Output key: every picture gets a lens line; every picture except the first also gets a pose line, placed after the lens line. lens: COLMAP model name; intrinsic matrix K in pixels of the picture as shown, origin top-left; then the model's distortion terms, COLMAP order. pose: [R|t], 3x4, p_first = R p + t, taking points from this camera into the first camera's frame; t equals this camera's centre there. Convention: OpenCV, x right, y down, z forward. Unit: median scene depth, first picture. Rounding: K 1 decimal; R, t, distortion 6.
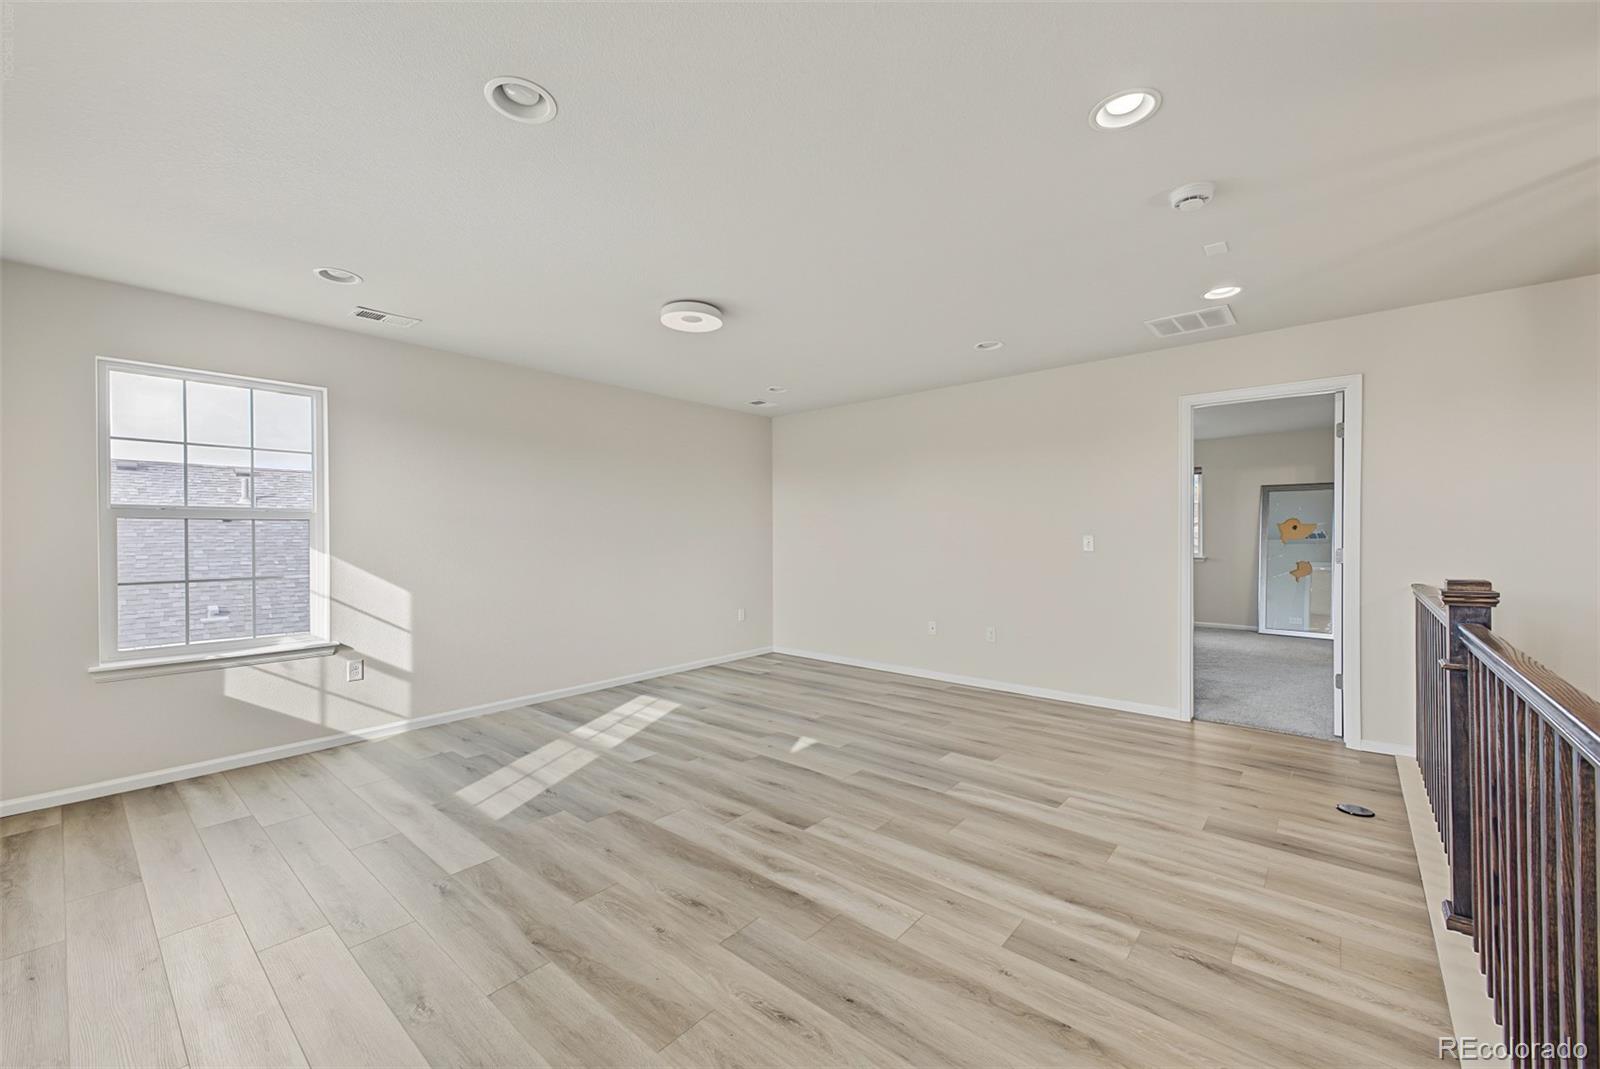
lens RADIAL K [[640.7, 0, 798.4], [0, 640.7, 532.6], [0, 0, 1]] dist [0.013009, -0.002062]
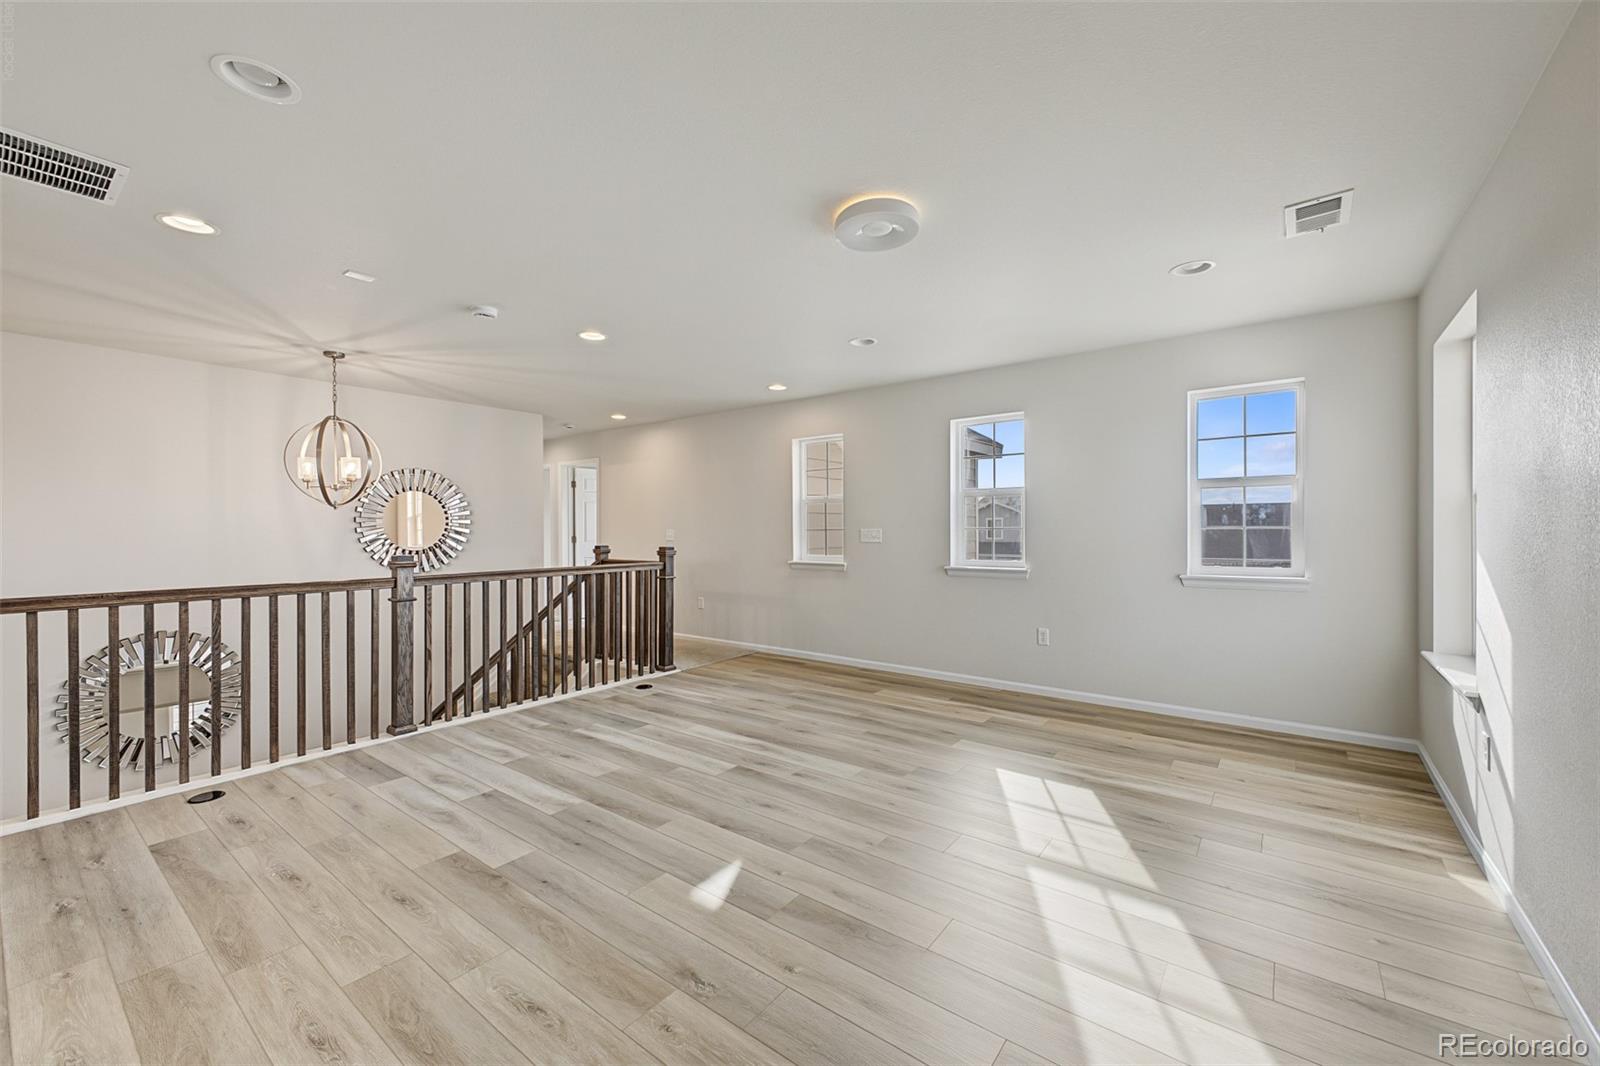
lens RADIAL K [[640.7, 0, 802.4], [0, 640.7, 530.4], [0, 0, 1]] dist [0.013009, -0.002062]
pose [[-0.998494, 0.009839, -0.053976, -0.049074], [0.009855, 0.999951, -0.000020, 0.007167], [0.053973, -0.000552, -0.998542, 2.050368]]
